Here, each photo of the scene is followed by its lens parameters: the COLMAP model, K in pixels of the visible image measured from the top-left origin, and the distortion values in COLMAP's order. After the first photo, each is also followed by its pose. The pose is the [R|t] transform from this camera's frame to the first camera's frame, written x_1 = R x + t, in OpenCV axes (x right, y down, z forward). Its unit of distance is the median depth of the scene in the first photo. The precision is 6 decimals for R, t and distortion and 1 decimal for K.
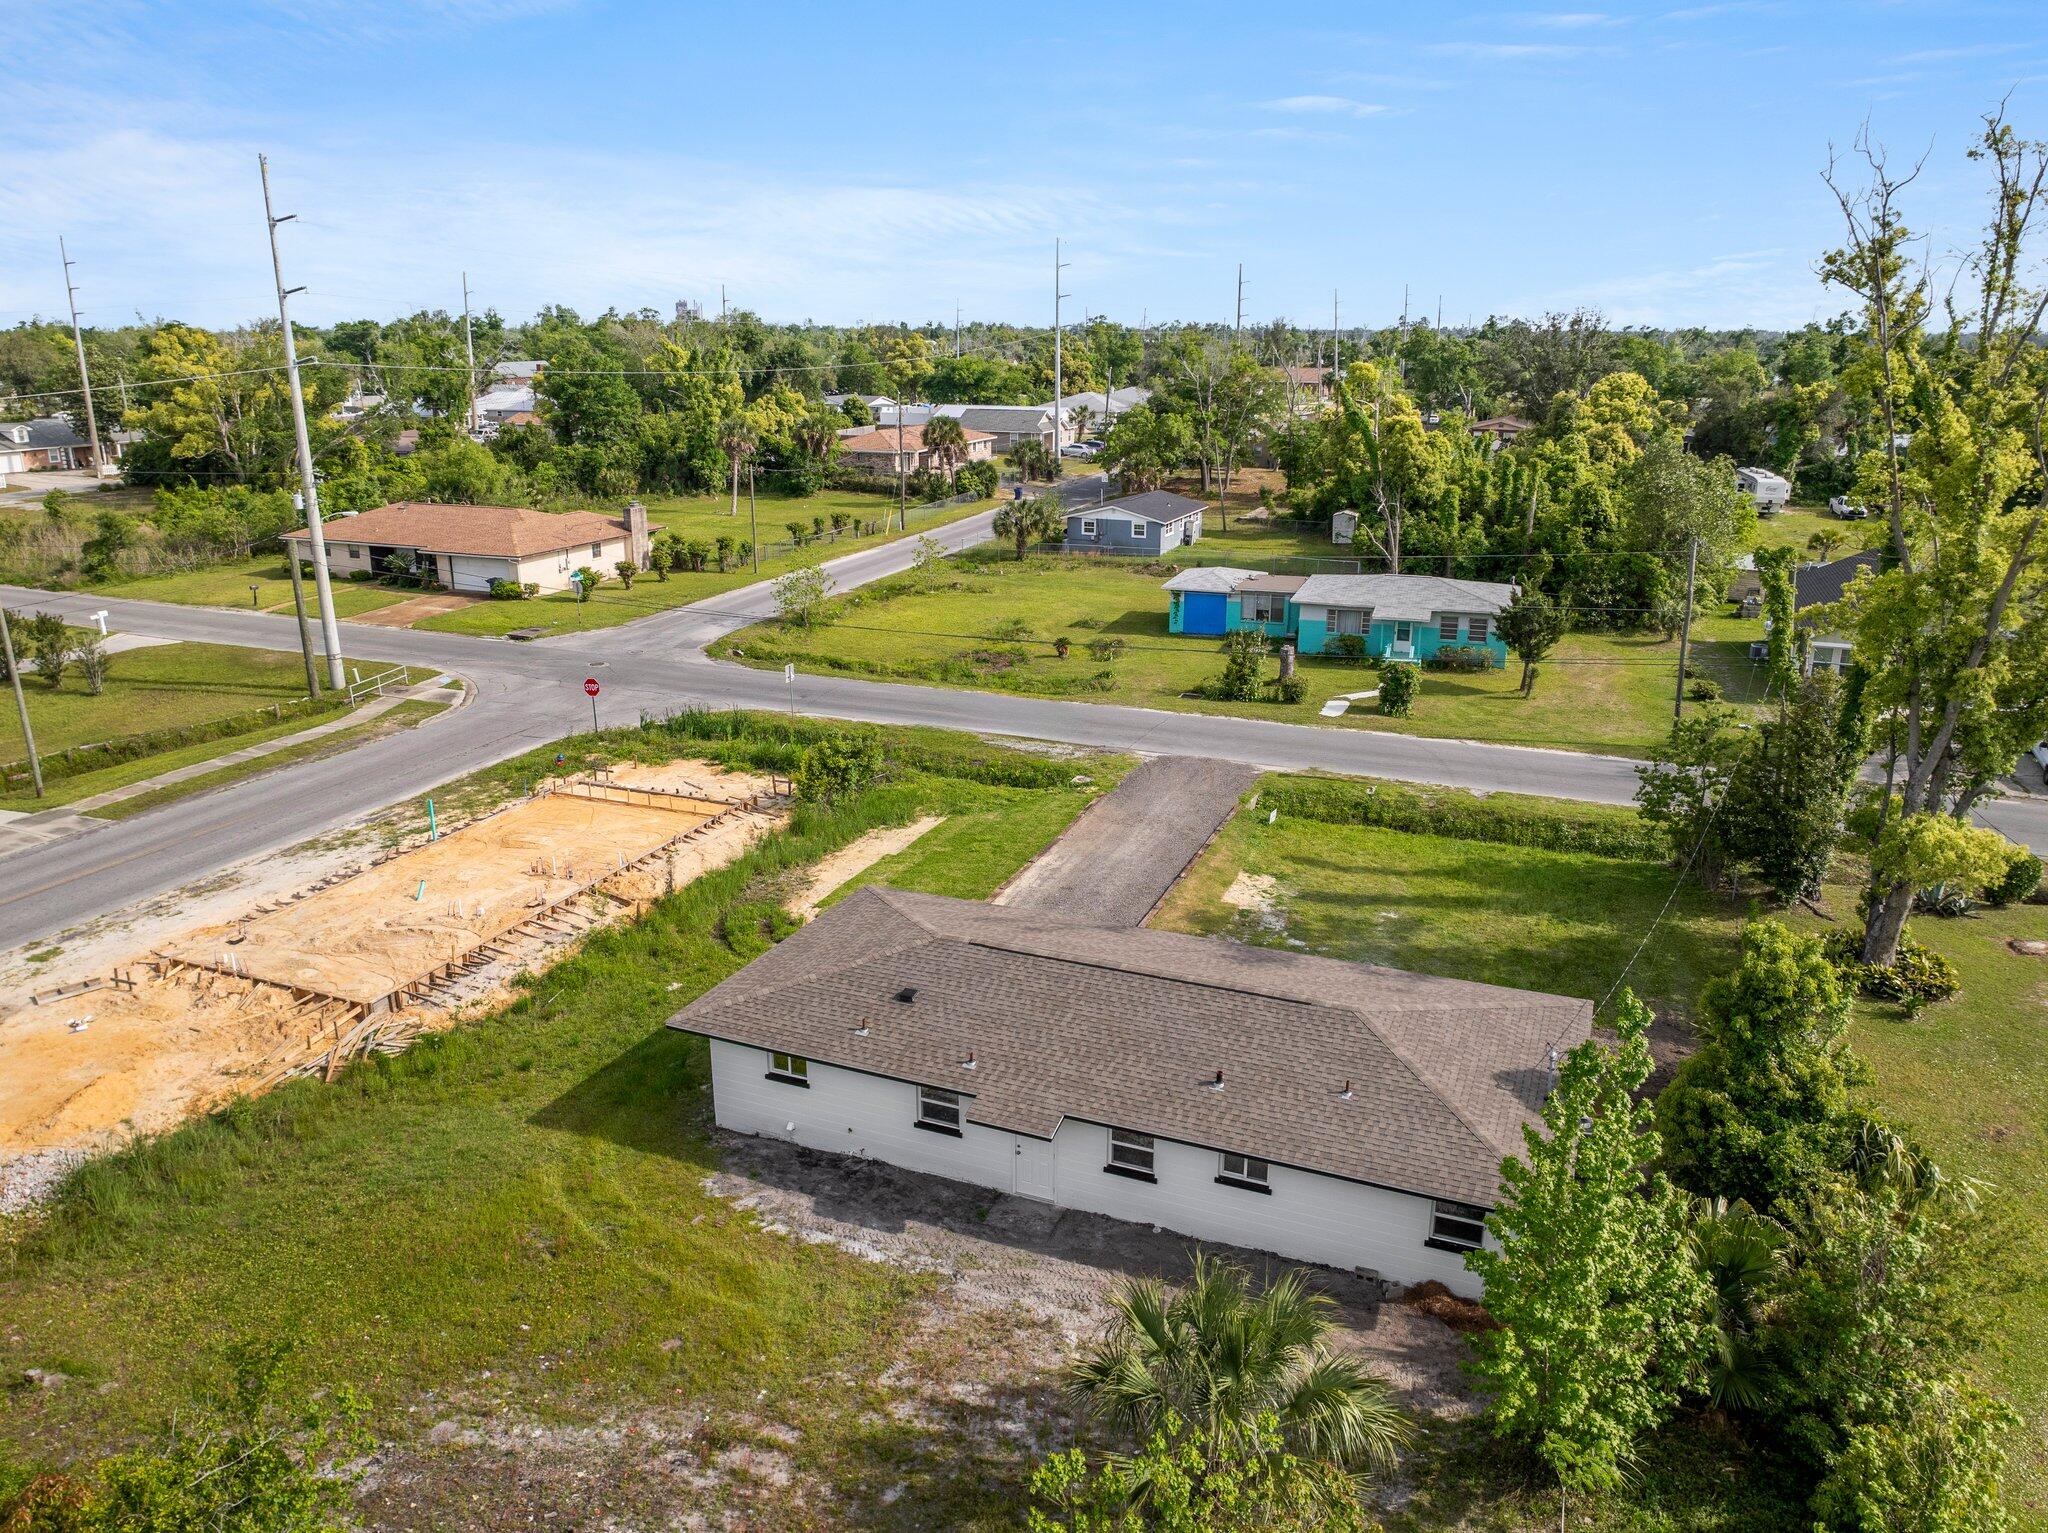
lens RADIAL K [[1442.6, 0, 1021.0], [0, 1442.6, 760.7], [0, 0, 1]] dist [-0.032781, -0.006344]
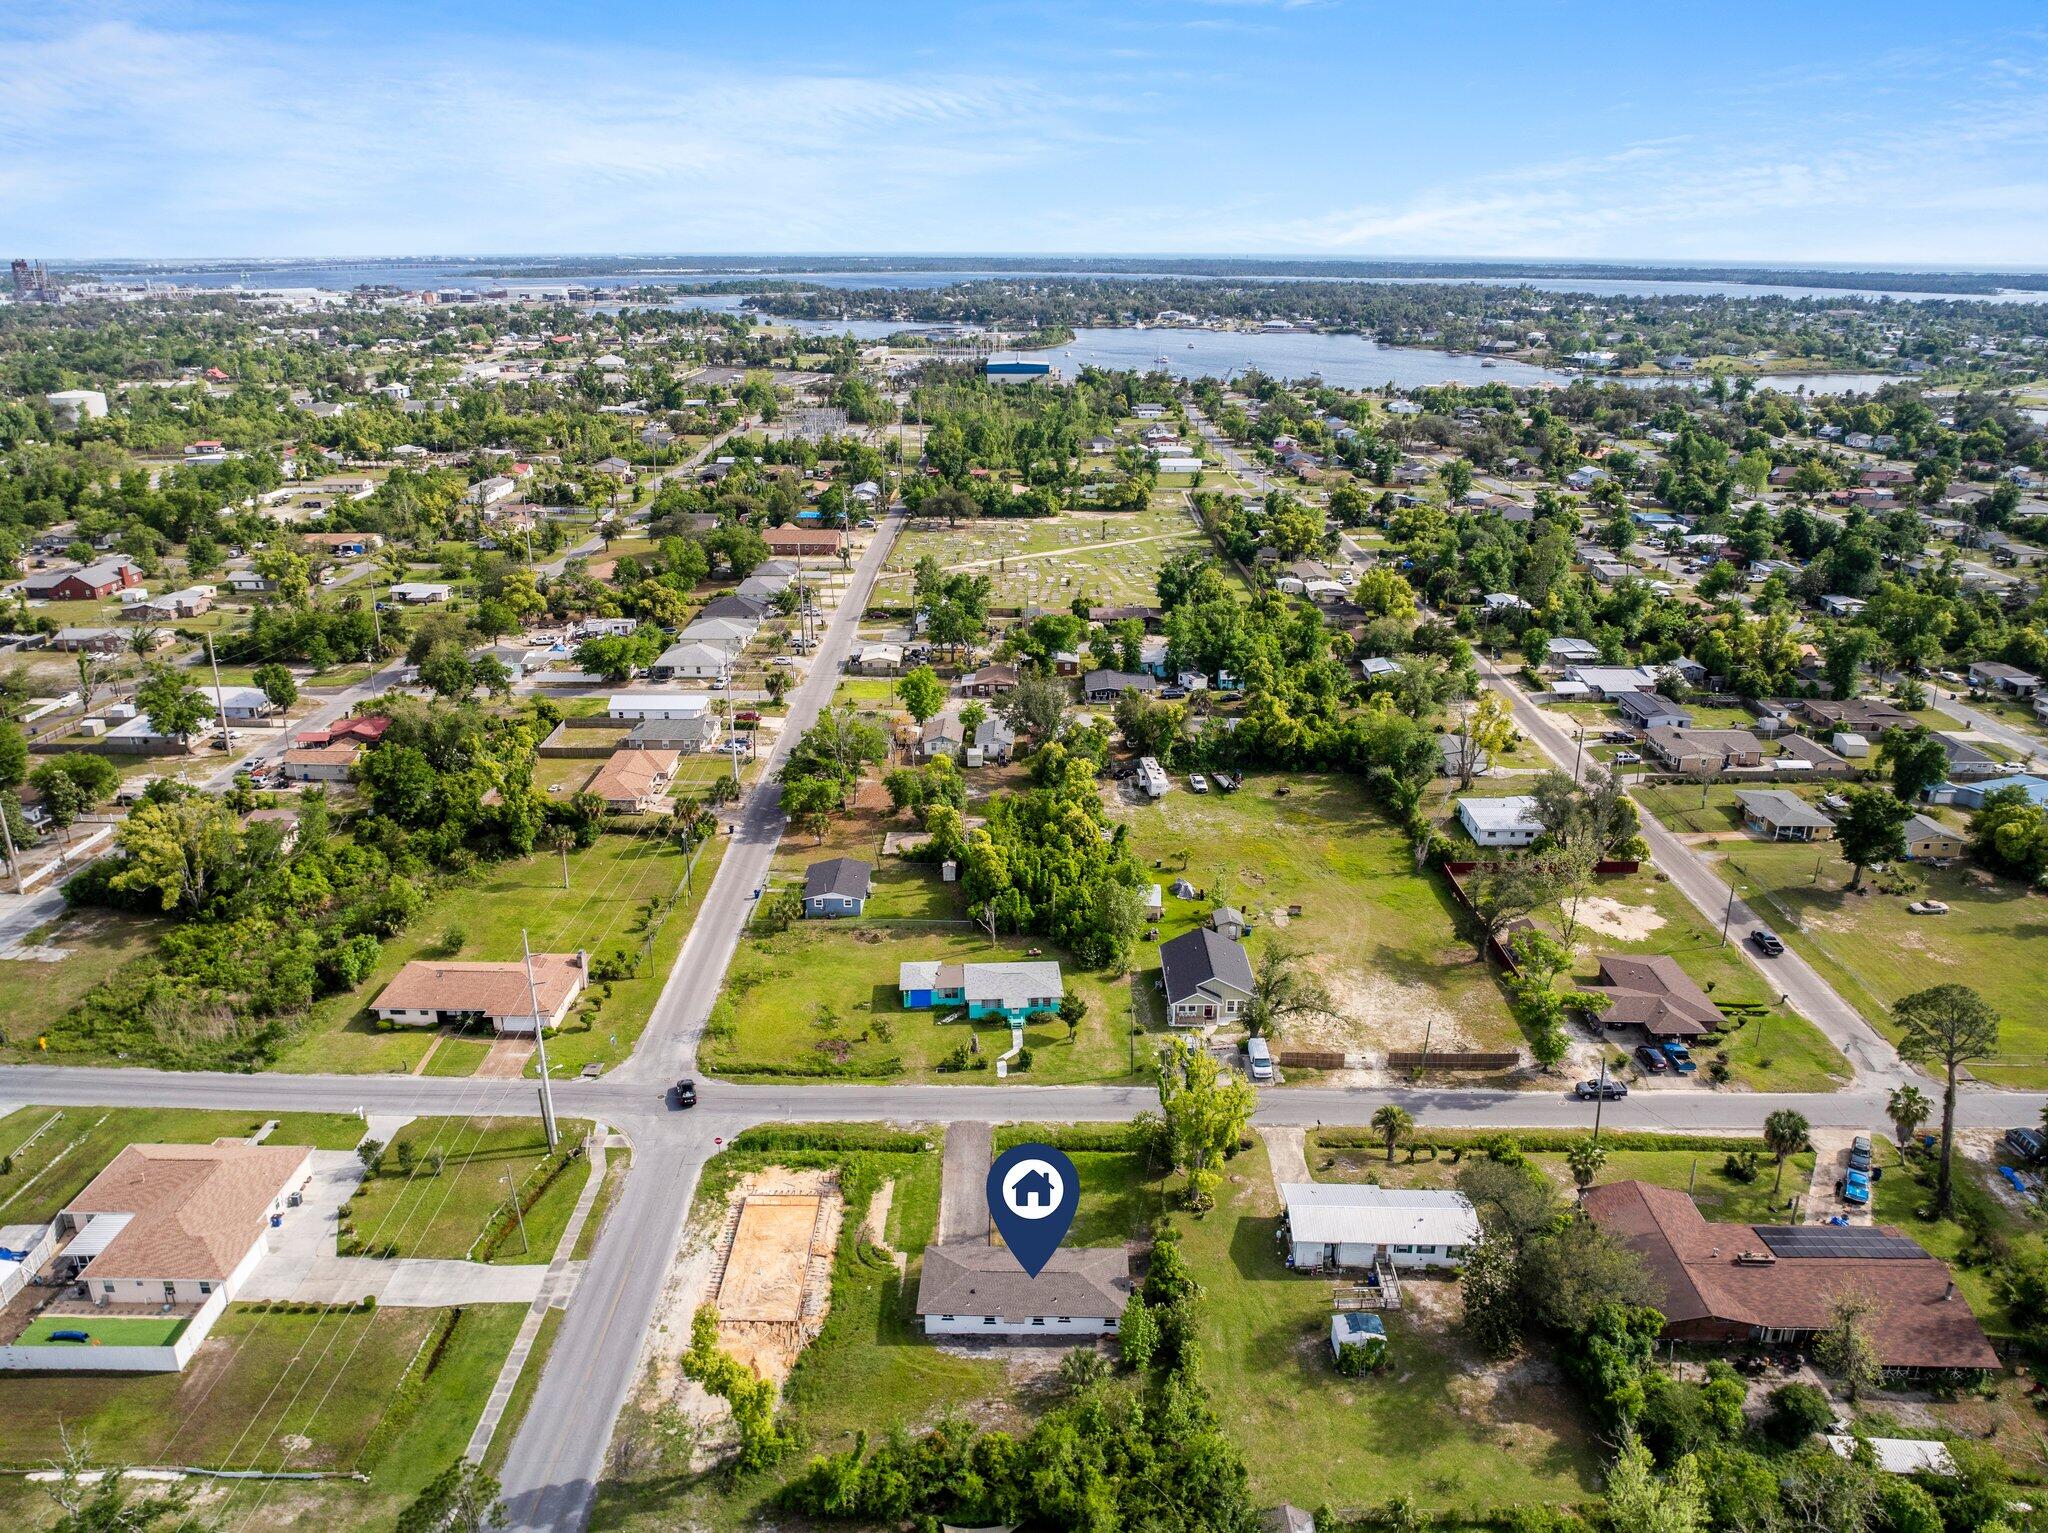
lens RADIAL K [[1442.6, 0, 1021.0], [0, 1442.6, 760.7], [0, 0, 1]] dist [-0.032781, -0.006344]
pose [[0.927410, -0.125515, 0.352358, -0.644150], [0.106160, 0.991606, 0.073810, -0.865391], [-0.358664, -0.031046, 0.932950, -1.495205]]
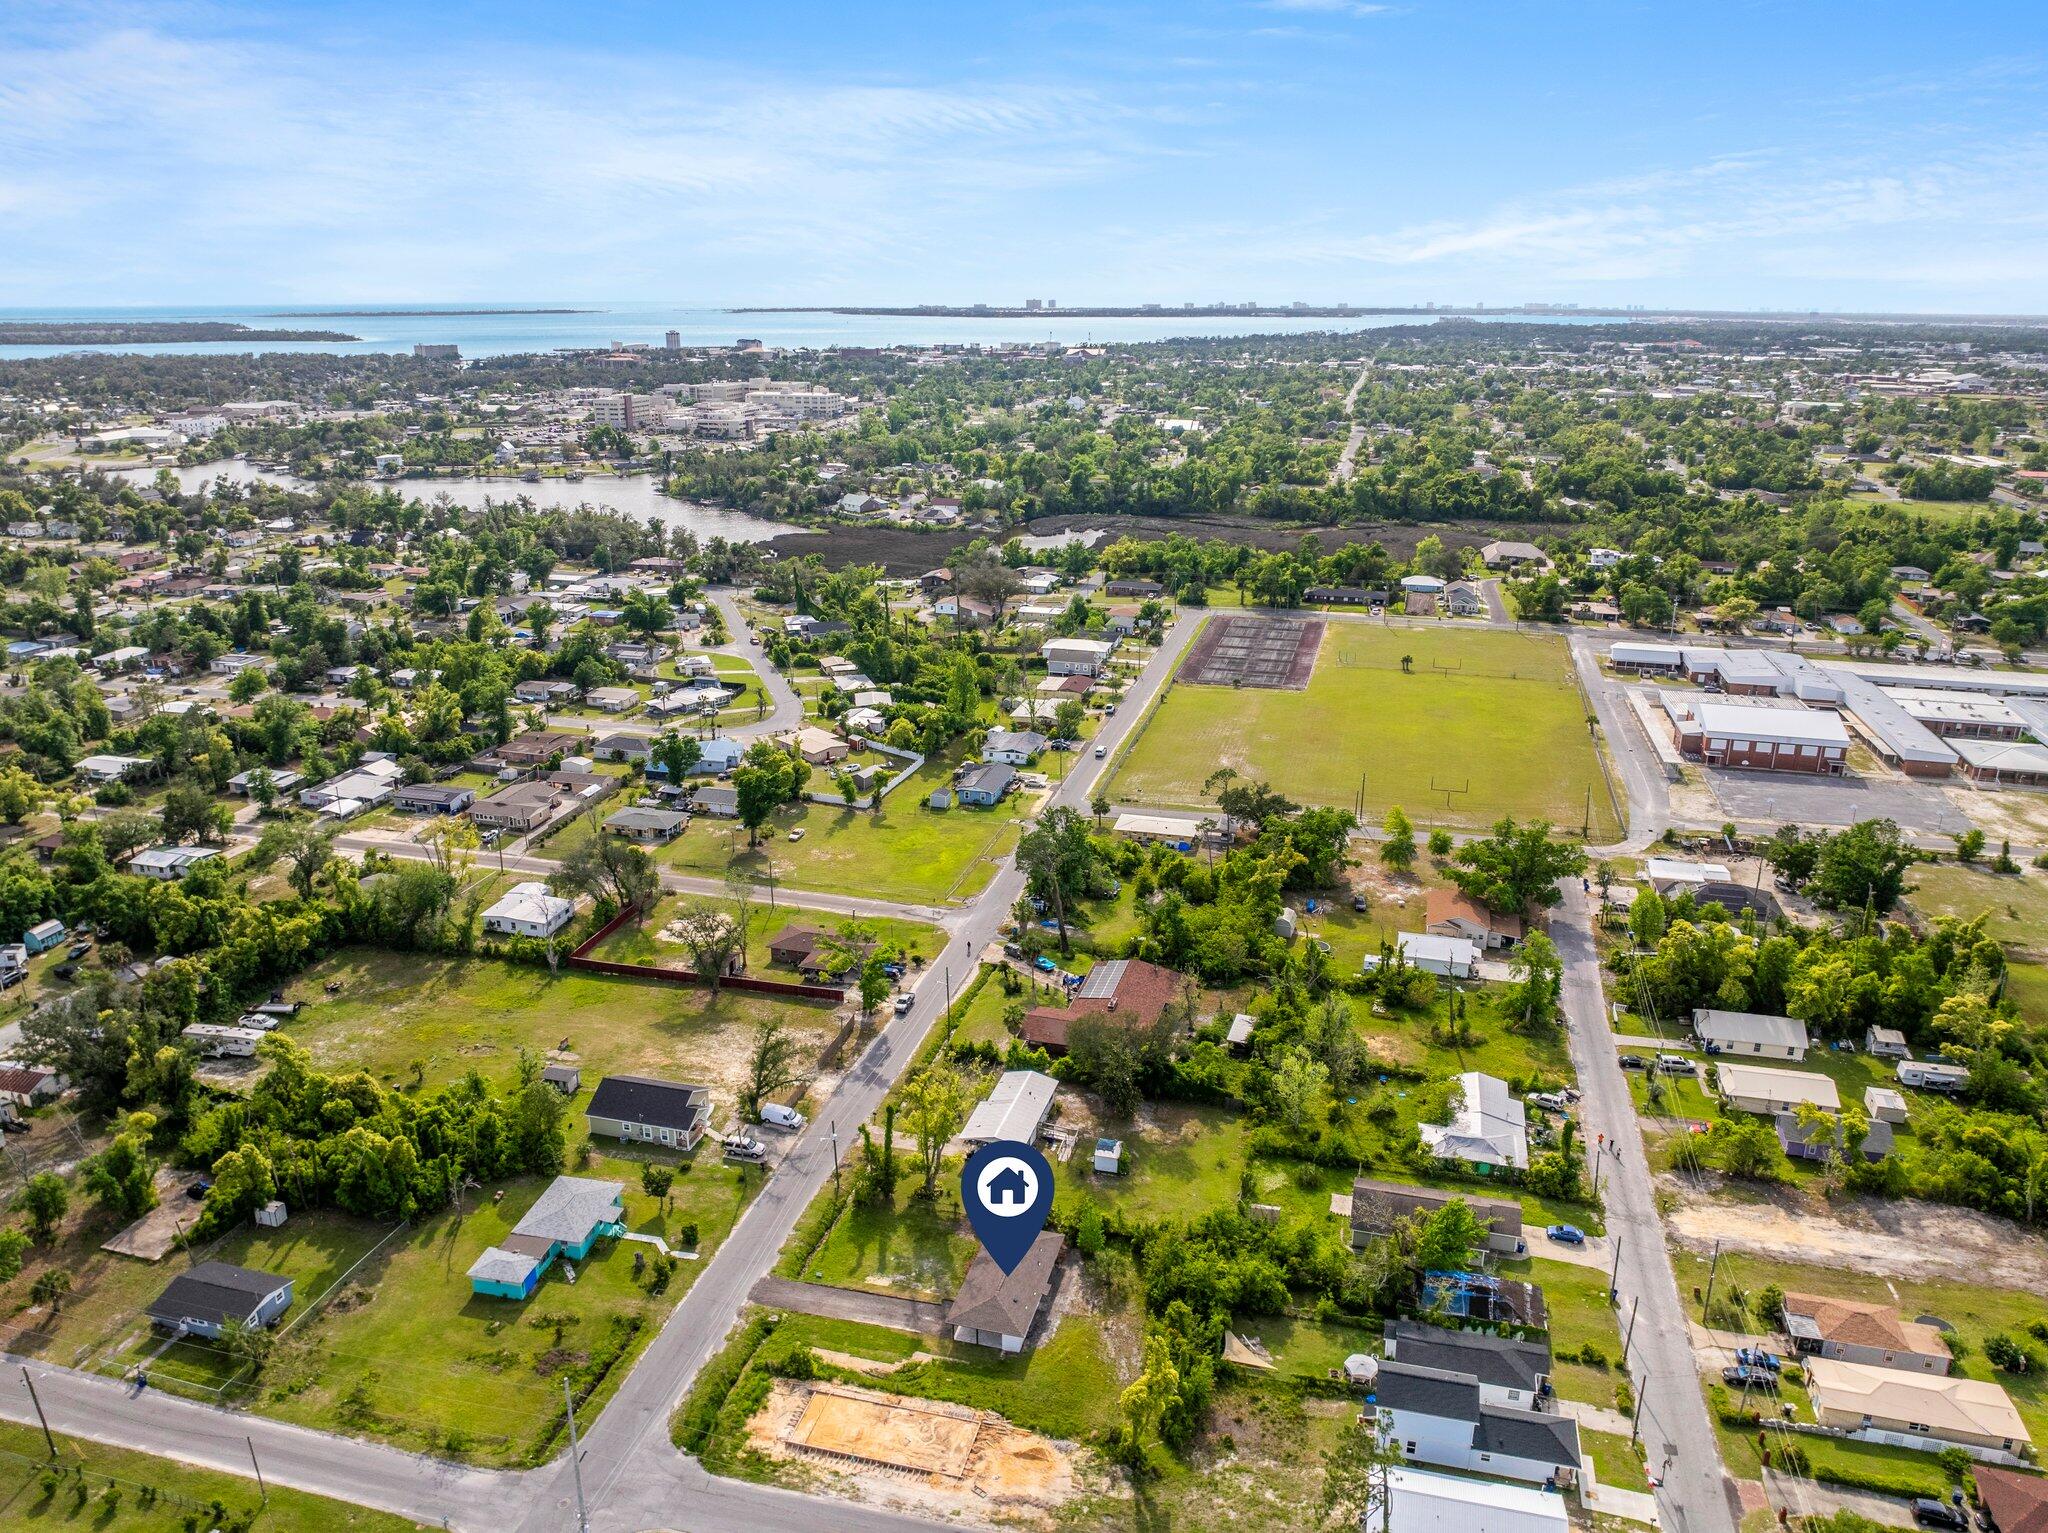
lens RADIAL K [[1442.6, 0, 1021.0], [0, 1442.6, 760.7], [0, 0, 1]] dist [-0.032781, -0.006344]
pose [[-0.132976, -0.308350, 0.941933, -2.340008], [0.281265, 0.899561, 0.334187, -1.776909], [-0.950372, 0.309371, -0.032892, 0.301616]]
